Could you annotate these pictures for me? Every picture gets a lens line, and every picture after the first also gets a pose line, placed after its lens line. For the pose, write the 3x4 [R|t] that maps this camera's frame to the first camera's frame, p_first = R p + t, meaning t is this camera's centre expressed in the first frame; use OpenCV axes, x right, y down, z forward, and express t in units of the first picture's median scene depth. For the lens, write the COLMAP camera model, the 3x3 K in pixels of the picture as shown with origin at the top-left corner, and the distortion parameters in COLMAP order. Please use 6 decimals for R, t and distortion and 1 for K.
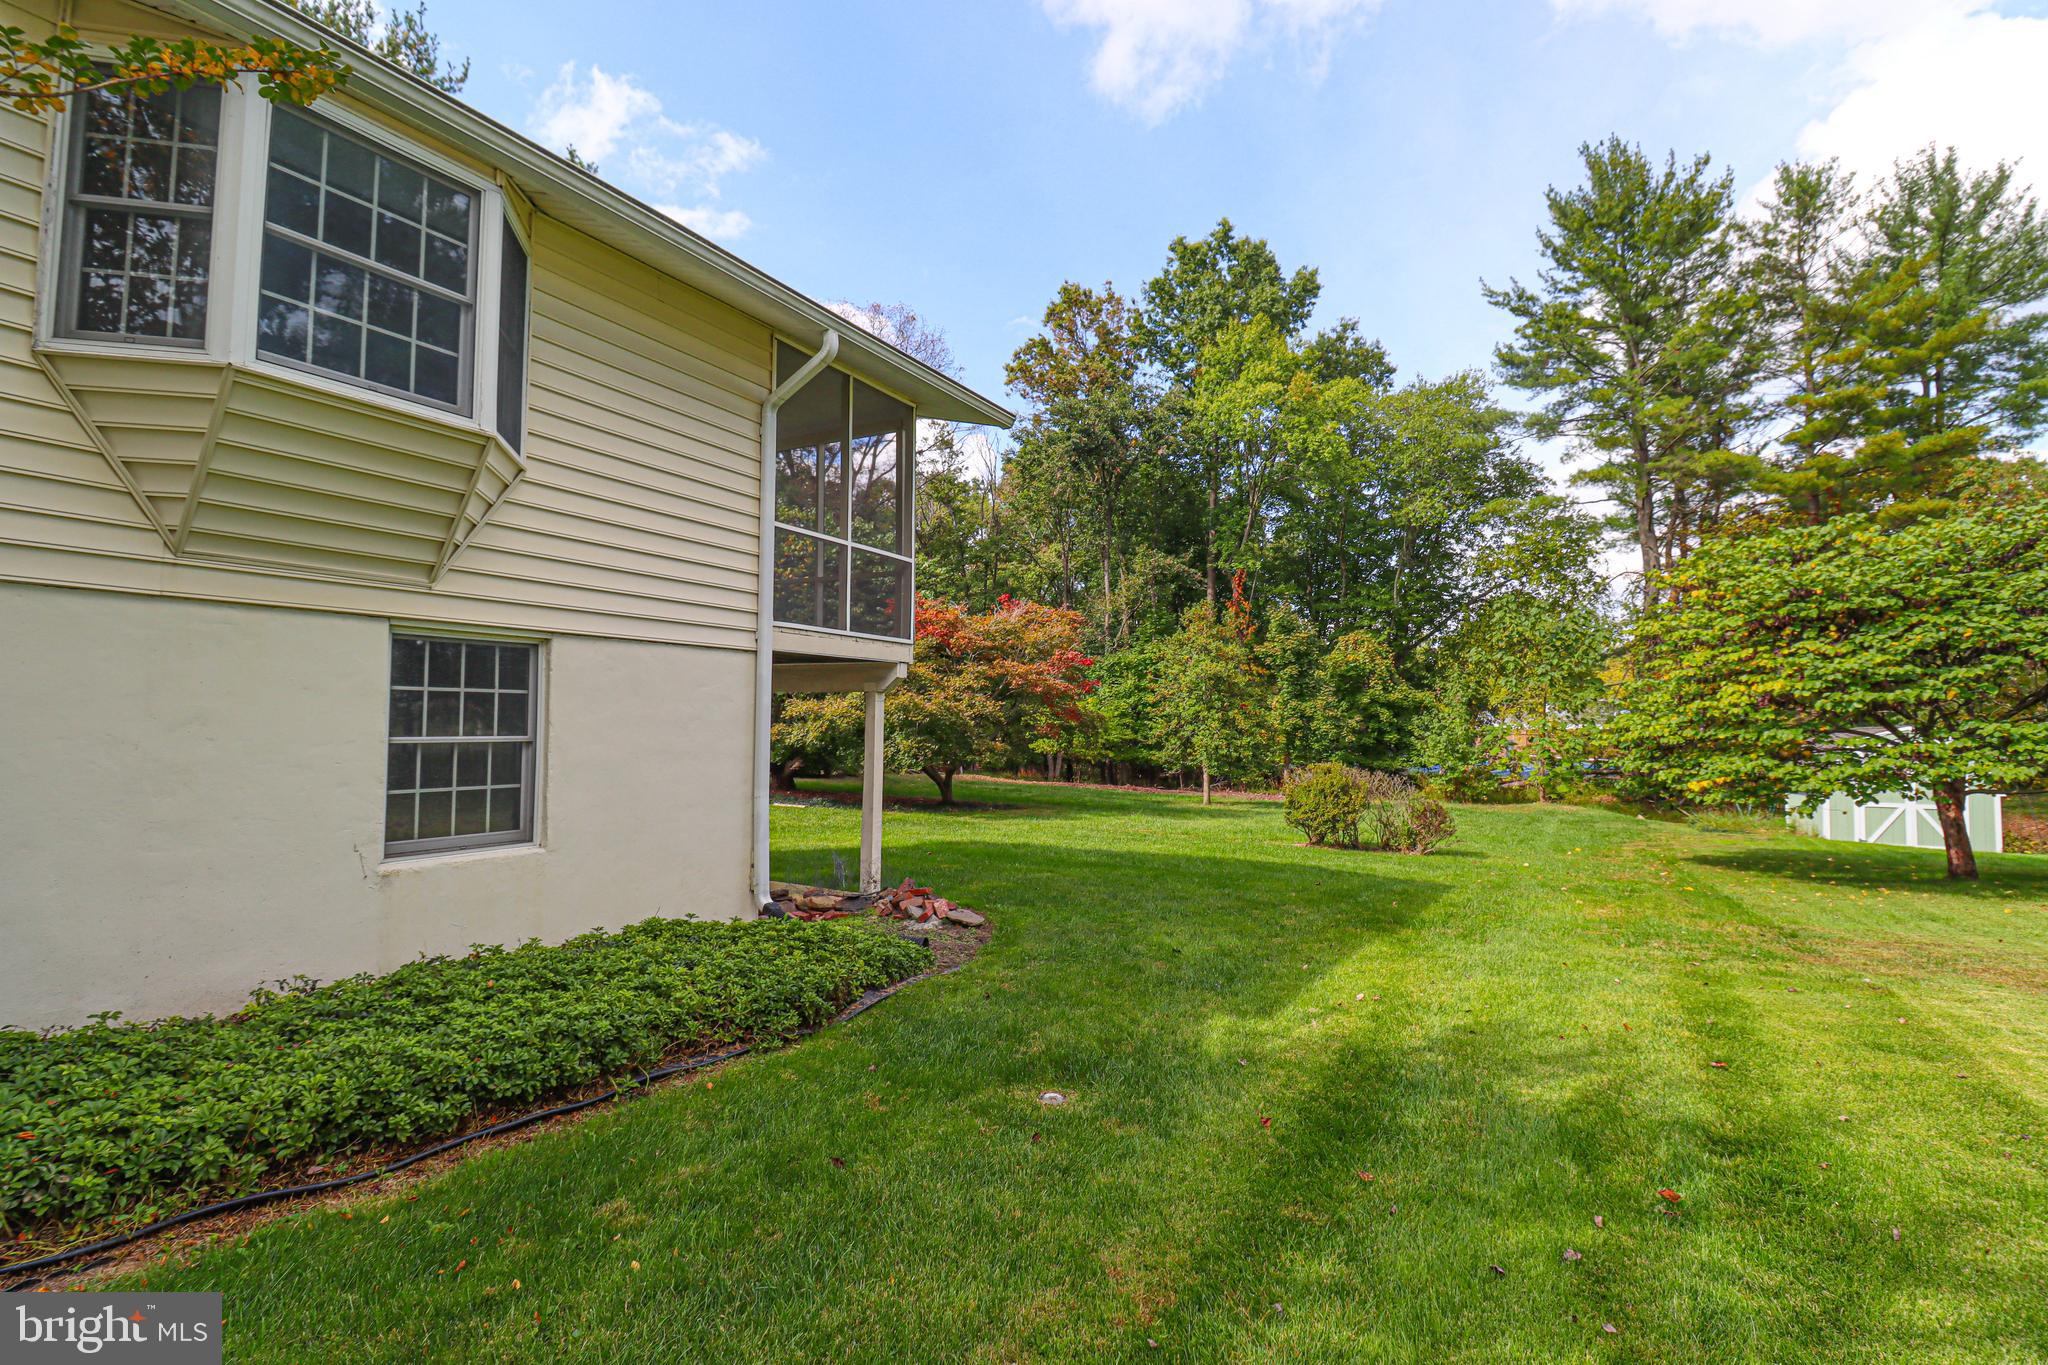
lens RADIAL K [[984.0, 0, 1032.1], [0, 984.0, 677.6], [0, 0, 1]] dist [-0.008458, -0.009968]
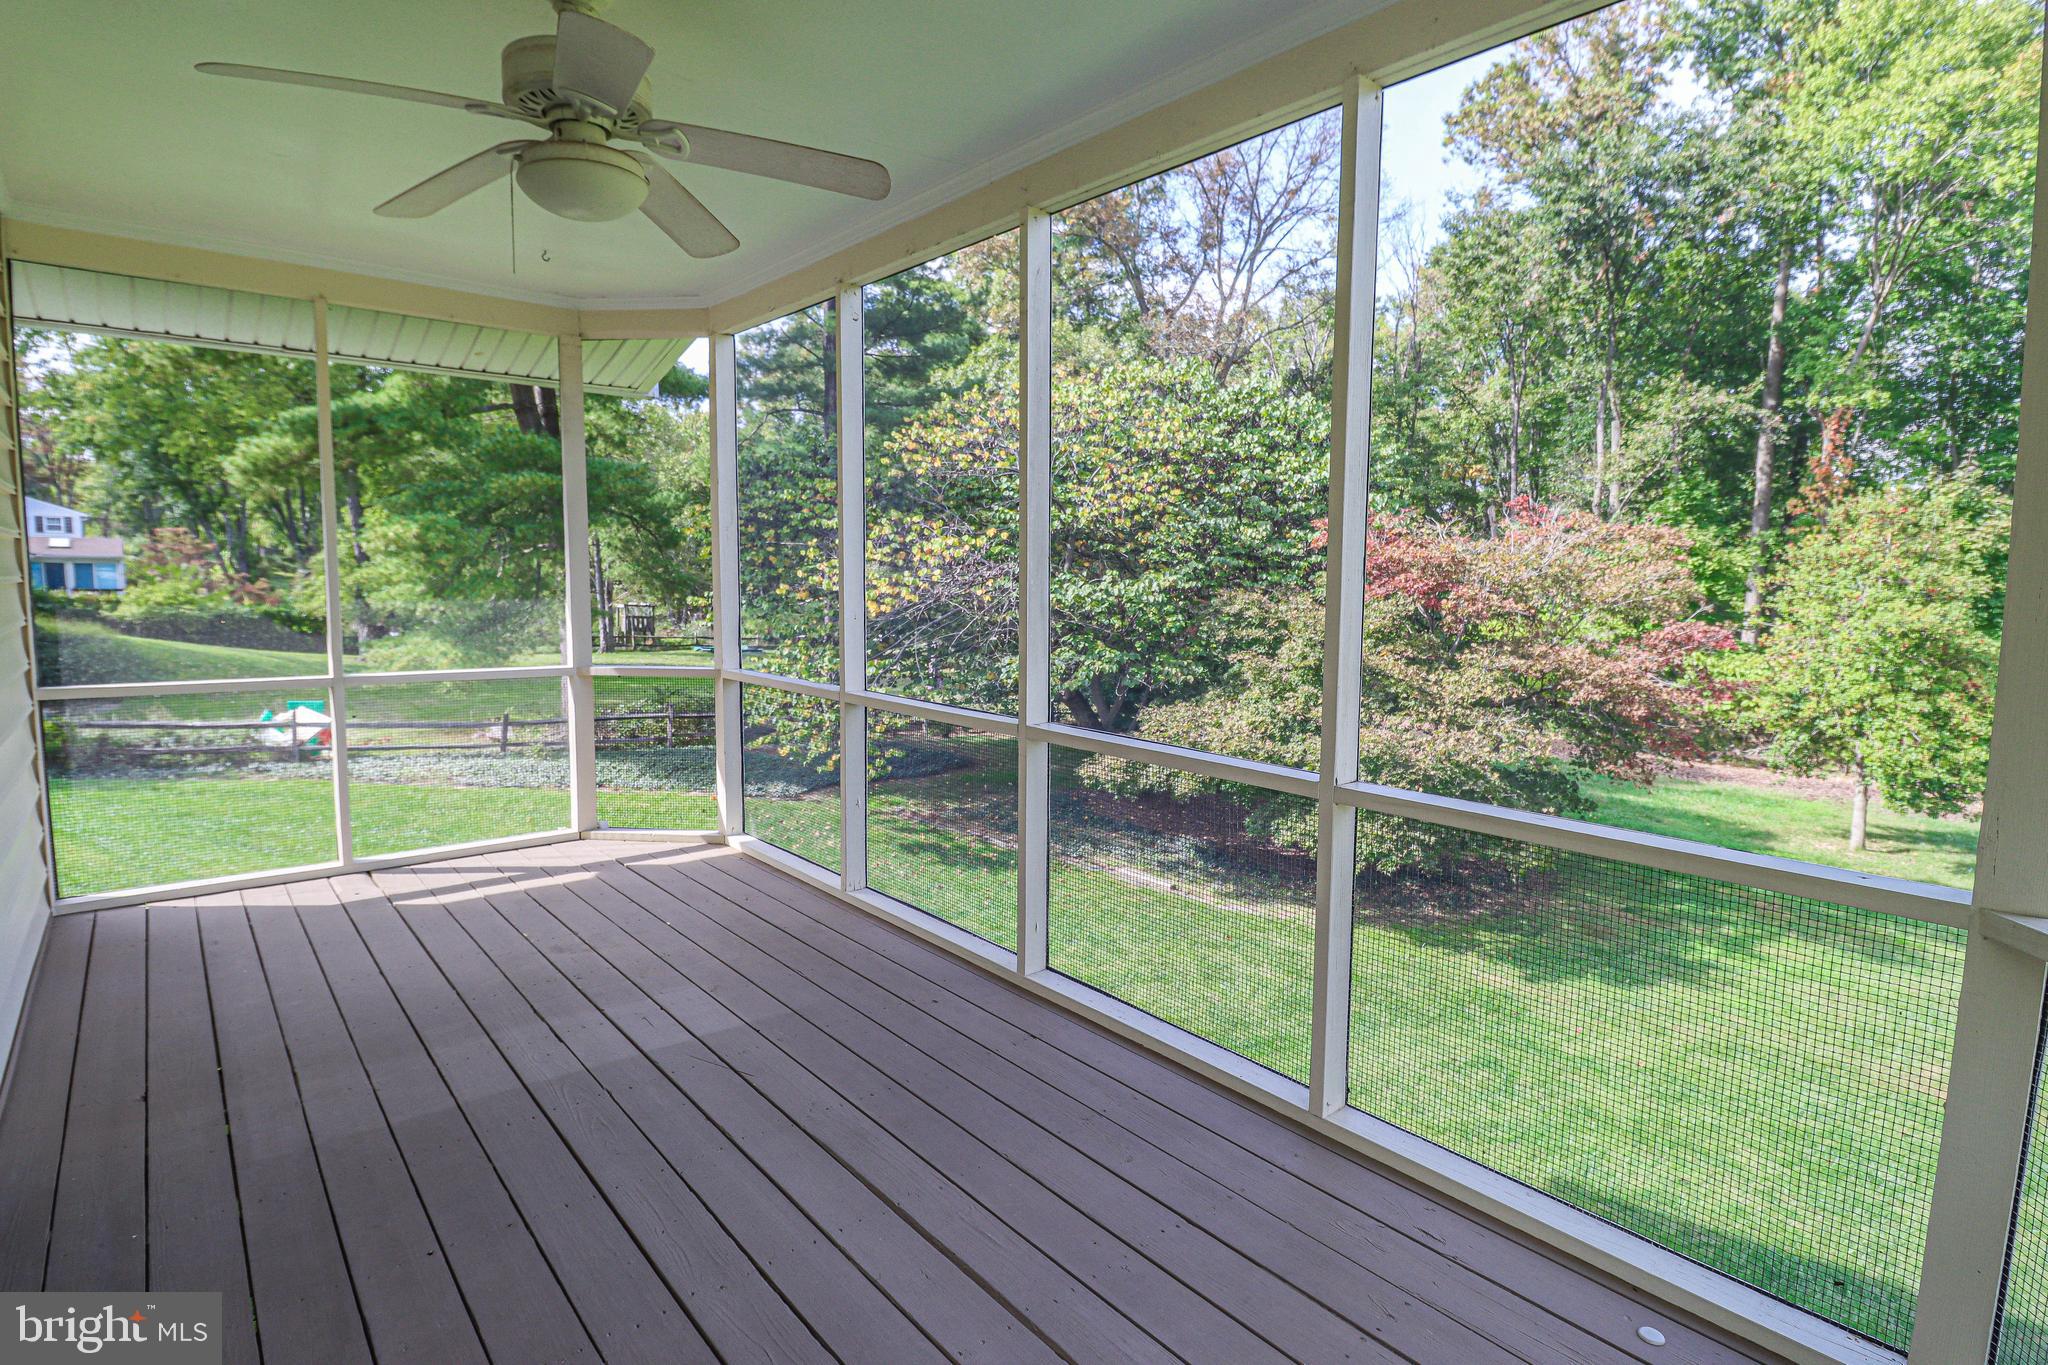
lens RADIAL K [[984.0, 0, 1028.8], [0, 984.0, 679.6], [0, 0, 1]] dist [-0.008458, -0.009968]
pose [[0.939875, 0.036453, -0.339566, -0.060695], [0.018212, 0.987523, 0.156420, -0.045905], [0.341031, -0.153199, 0.927485, 0.232527]]
